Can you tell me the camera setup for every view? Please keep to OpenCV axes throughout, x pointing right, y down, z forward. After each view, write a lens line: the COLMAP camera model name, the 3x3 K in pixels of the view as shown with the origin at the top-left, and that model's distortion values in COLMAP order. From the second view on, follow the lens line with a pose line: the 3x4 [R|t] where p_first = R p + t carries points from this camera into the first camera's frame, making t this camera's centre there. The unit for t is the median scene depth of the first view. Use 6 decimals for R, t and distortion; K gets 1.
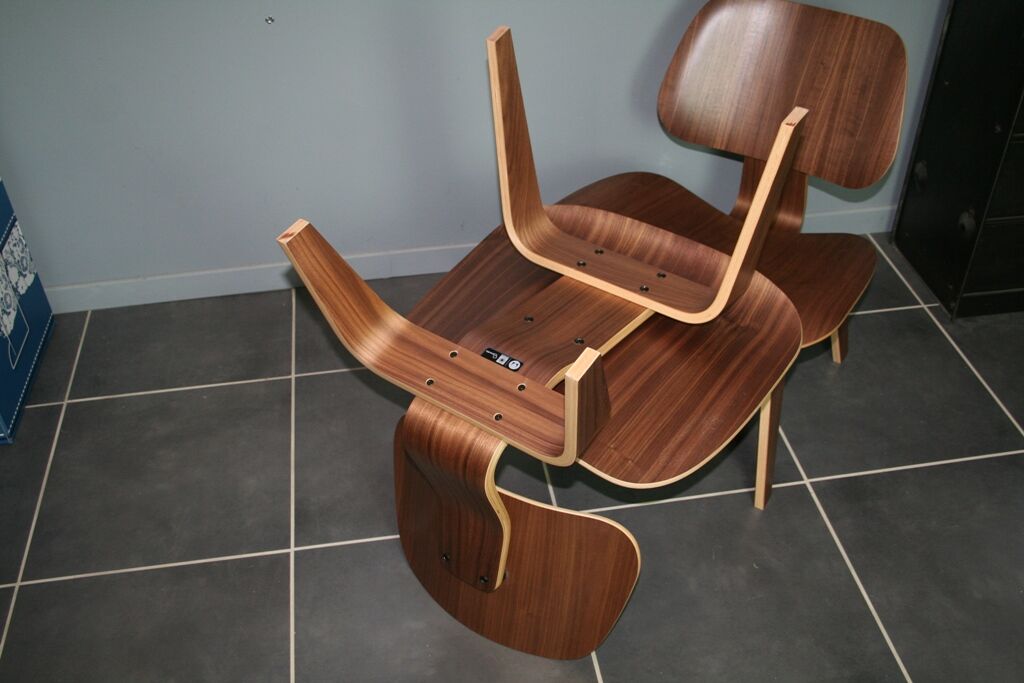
lens RADIAL K [[1032.3, 0, 542.8], [0, 1032.3, 338.5], [0, 0, 1]] dist [-0.036746, 0.000000]
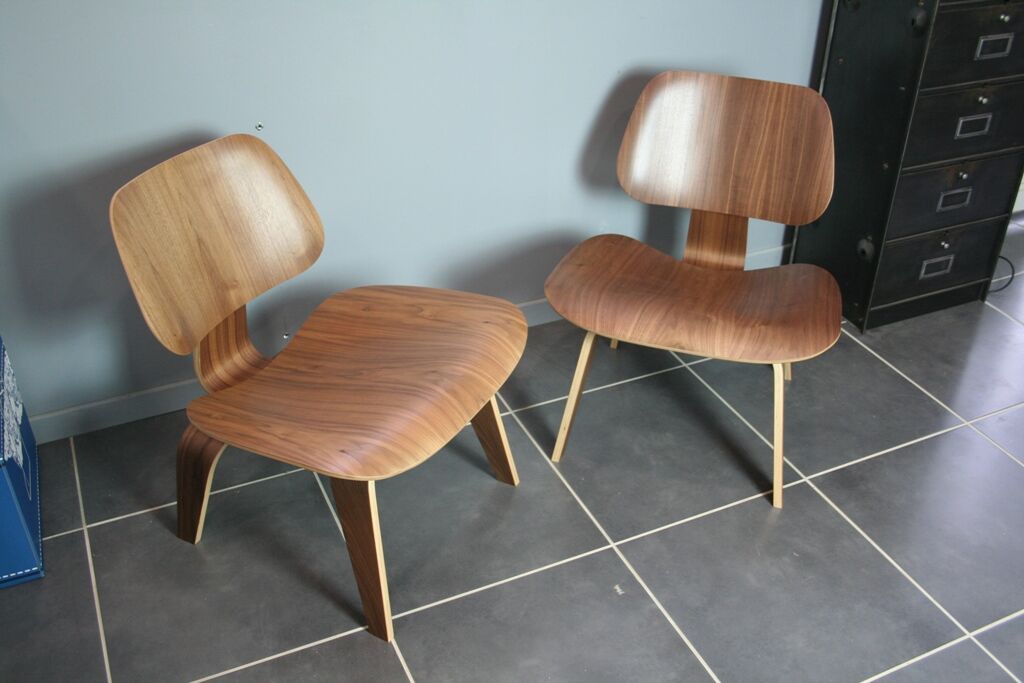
lens RADIAL K [[1032.3, 0, 511.7], [0, 1032.3, 342.5], [0, 0, 1]] dist [-0.036746, 0.000000]
pose [[0.962697, -0.129168, 0.237762, -0.303102], [0.152394, 0.984914, -0.081974, 0.032628], [-0.223587, 0.115149, 0.967858, -0.050234]]
